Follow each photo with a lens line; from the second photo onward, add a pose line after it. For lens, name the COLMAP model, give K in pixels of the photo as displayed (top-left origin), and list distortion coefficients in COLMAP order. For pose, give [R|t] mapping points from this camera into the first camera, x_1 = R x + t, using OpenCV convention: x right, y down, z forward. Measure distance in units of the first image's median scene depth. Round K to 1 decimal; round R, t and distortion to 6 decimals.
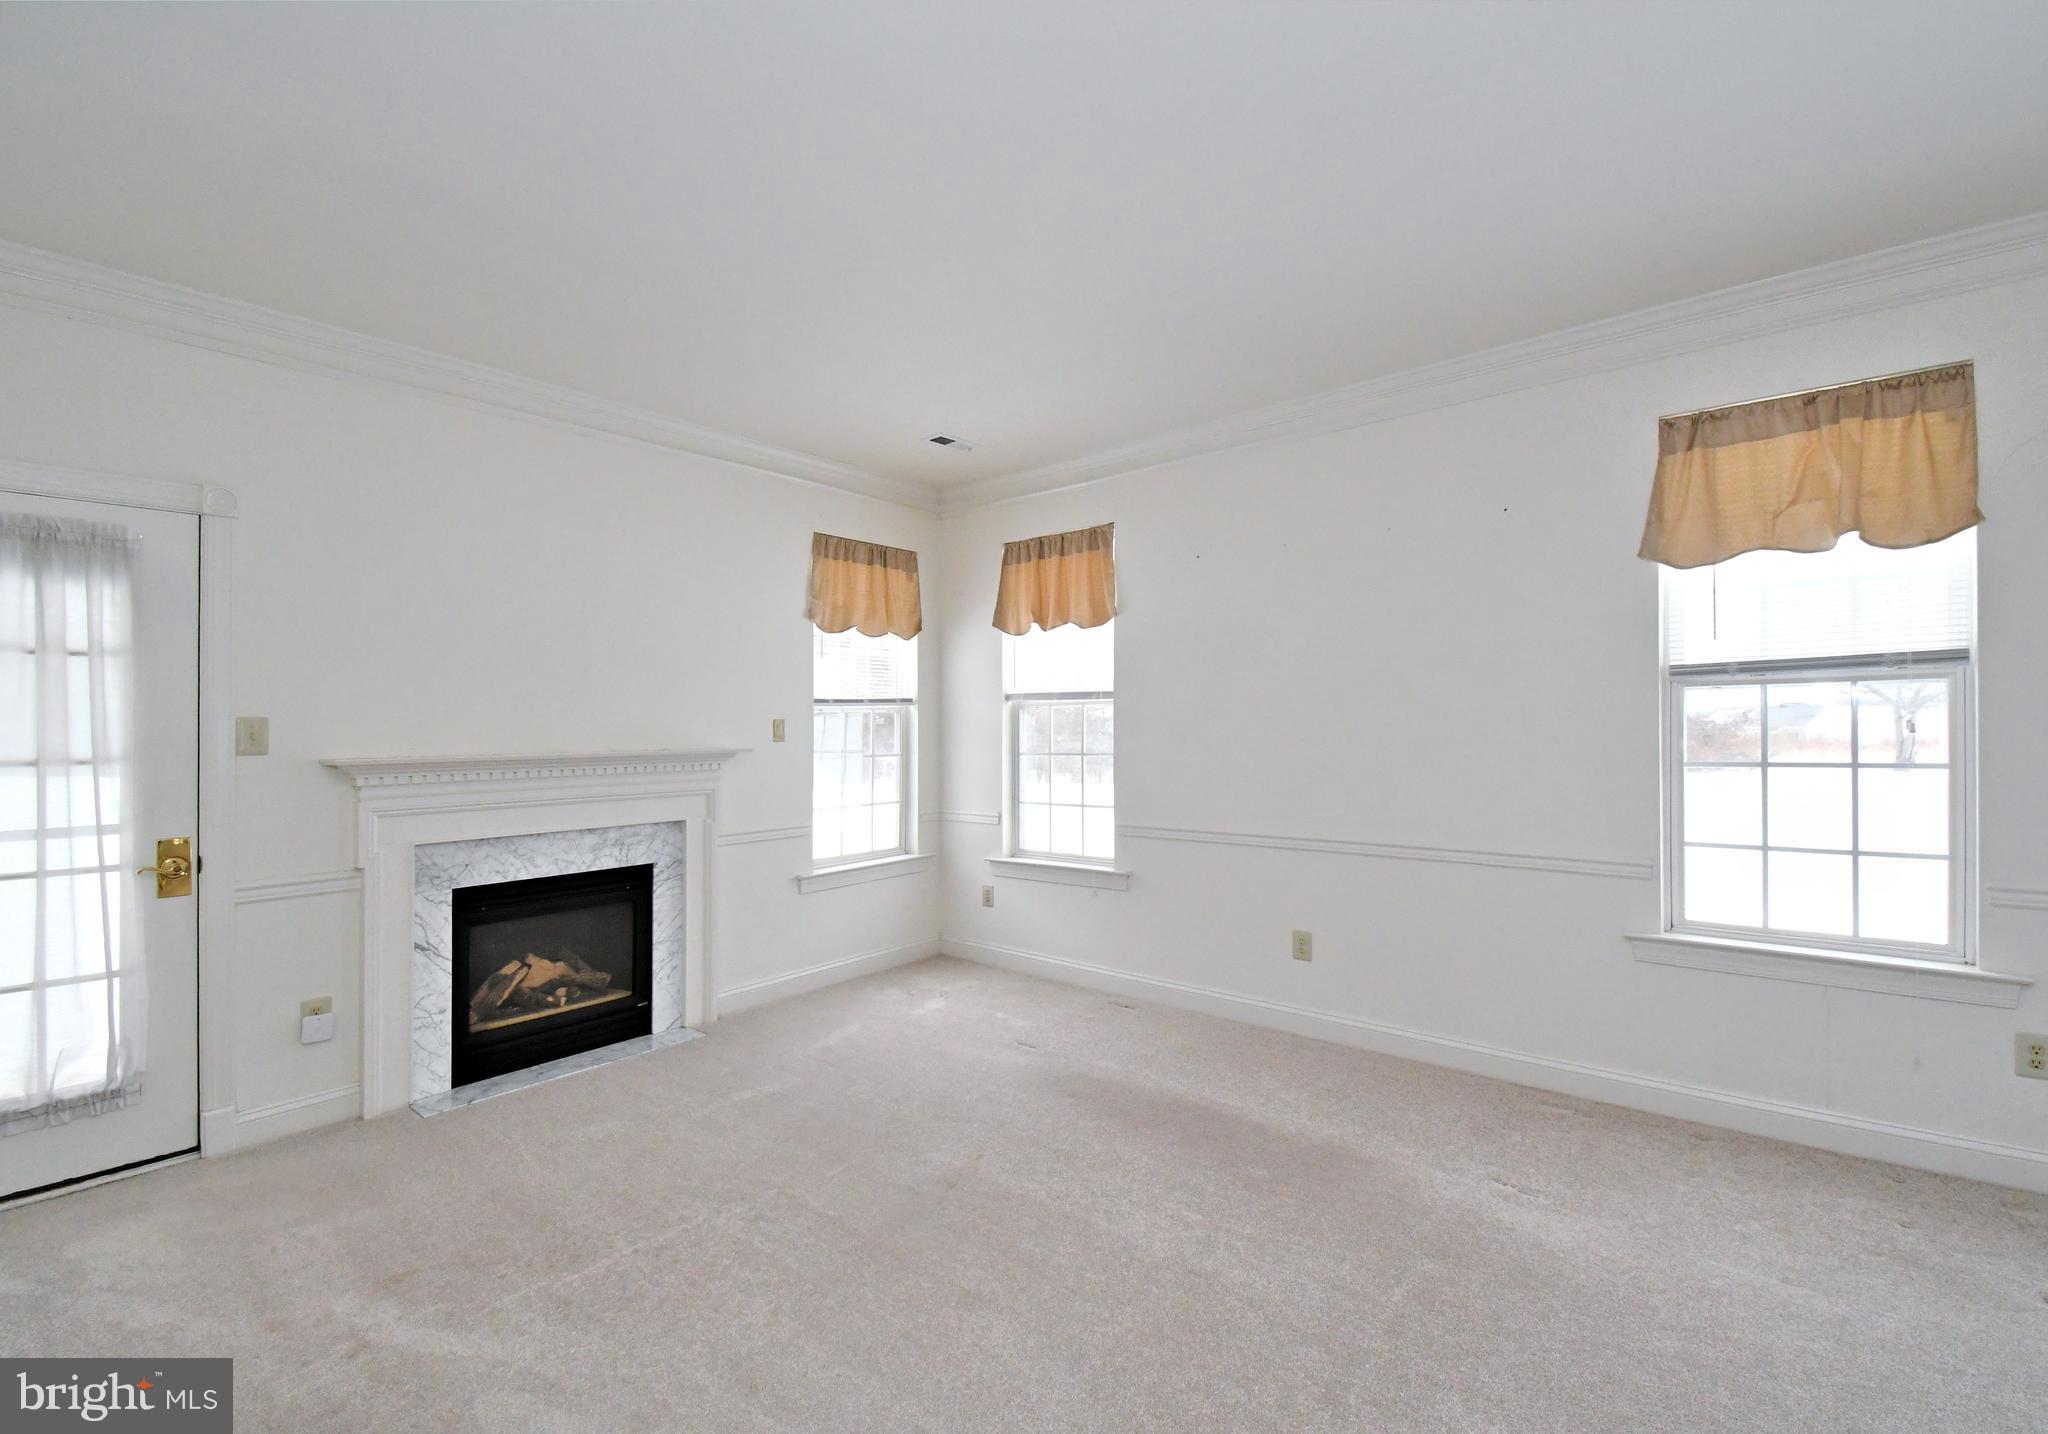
lens RADIAL K [[916.9, 0, 1021.0], [0, 916.9, 734.0], [0, 0, 1]] dist [0.000679, -0.000271]
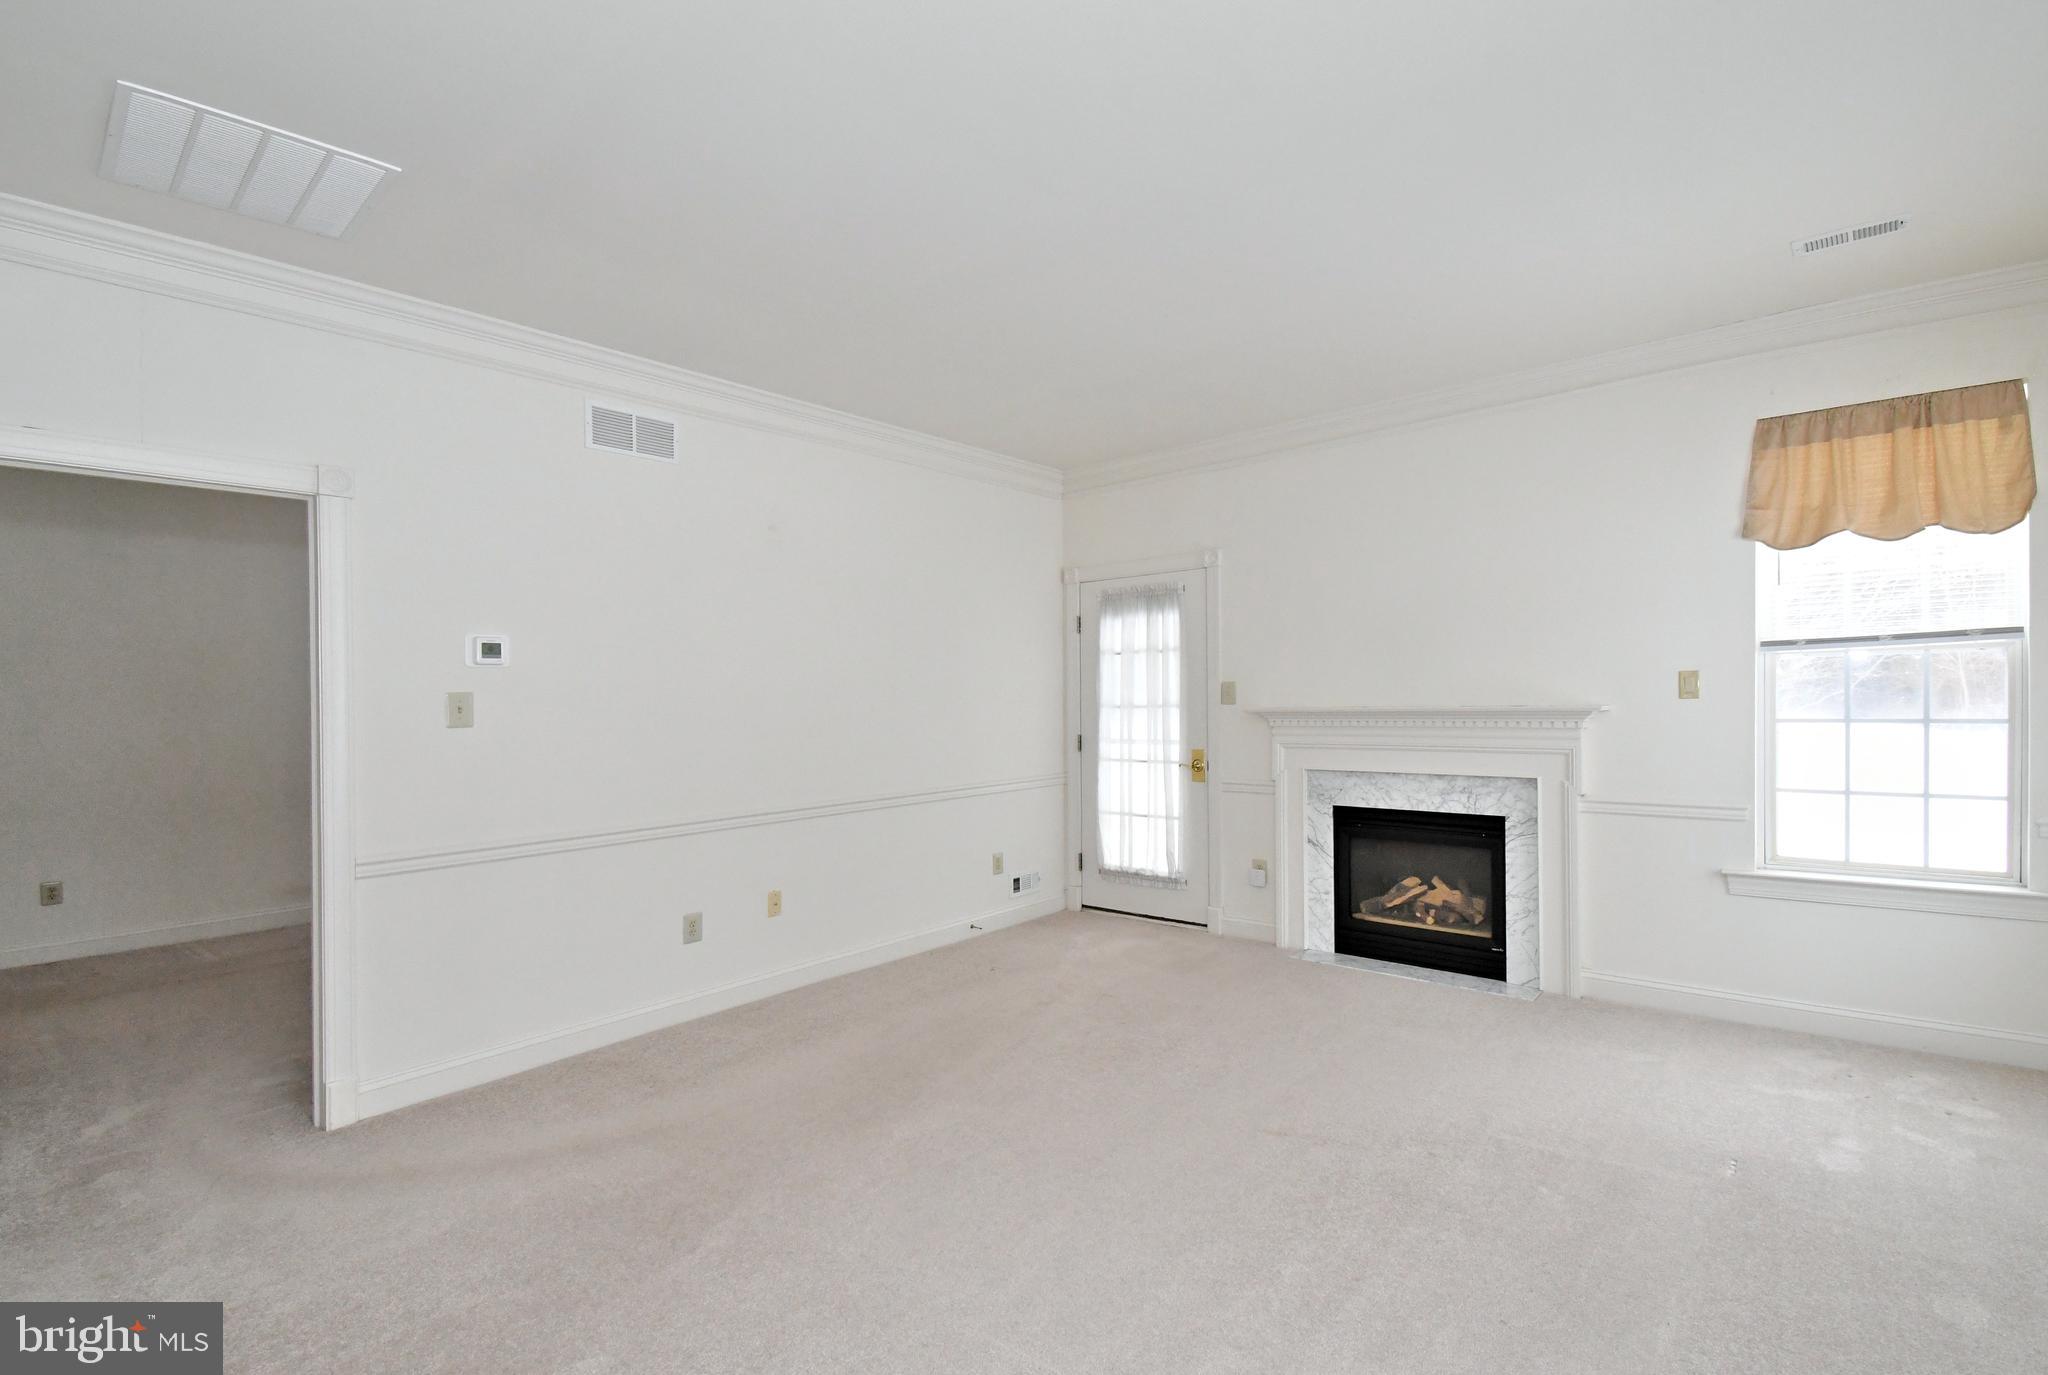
lens RADIAL K [[878.0, 0, 1016.8], [0, 878.0, 702.9], [0, 0, 1]] dist [0.048973, -0.029340]
pose [[0.024510, 0.020765, -0.999484, 0.588100], [0.013715, 0.999683, 0.021106, -0.014359], [0.999606, -0.014225, 0.024217, 0.441994]]
